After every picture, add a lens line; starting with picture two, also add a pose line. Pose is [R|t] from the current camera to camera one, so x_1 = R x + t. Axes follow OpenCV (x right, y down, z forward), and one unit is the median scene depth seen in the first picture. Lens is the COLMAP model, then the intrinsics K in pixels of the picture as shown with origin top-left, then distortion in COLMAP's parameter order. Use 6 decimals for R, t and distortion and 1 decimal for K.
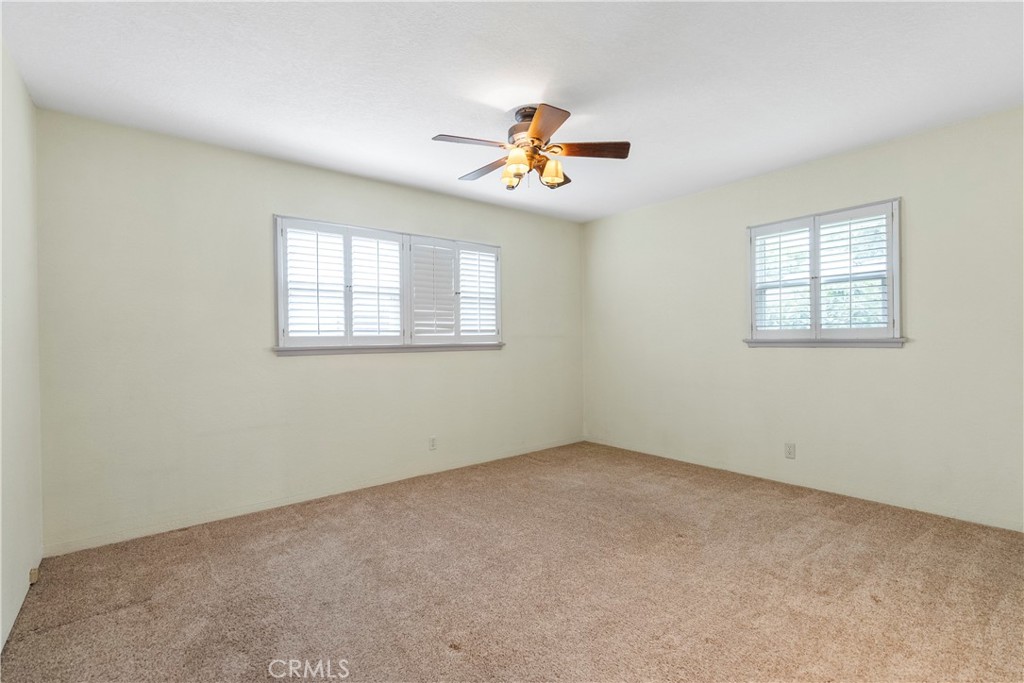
lens RADIAL K [[469.5, 0, 517.1], [0, 469.5, 339.5], [0, 0, 1]] dist [-0.003137, -0.000811]
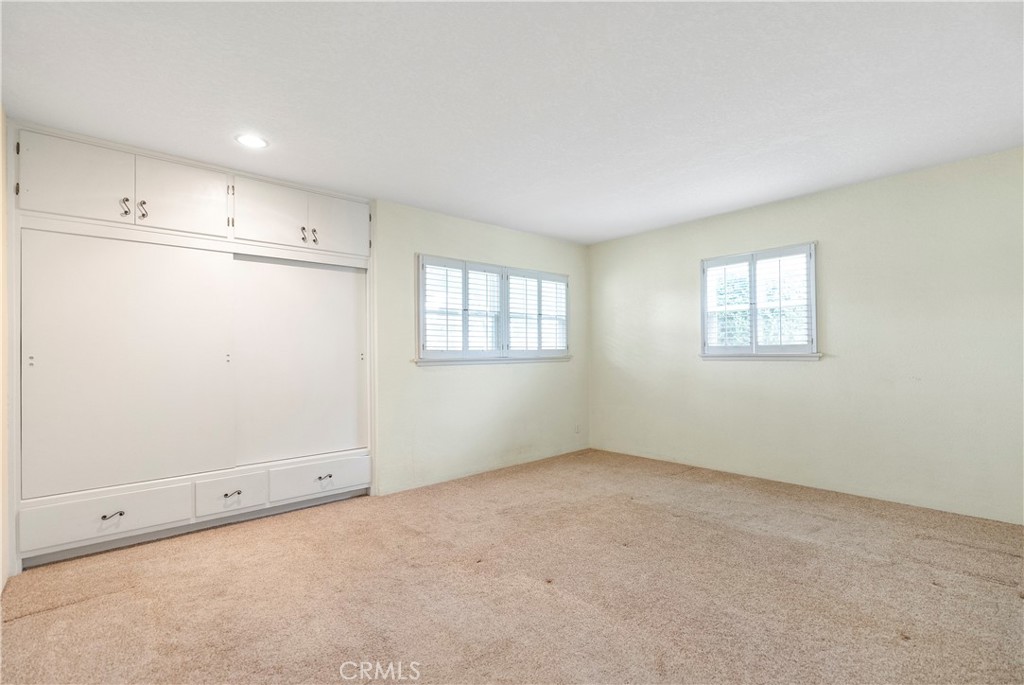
lens RADIAL K [[469.5, 0, 512.4], [0, 469.5, 350.4], [0, 0, 1]] dist [-0.003137, -0.000811]
pose [[0.987356, 0.002384, 0.158503, -0.434488], [-0.000903, 0.999955, -0.009412, 0.004497], [-0.158519, 0.009150, 0.987314, -0.254924]]
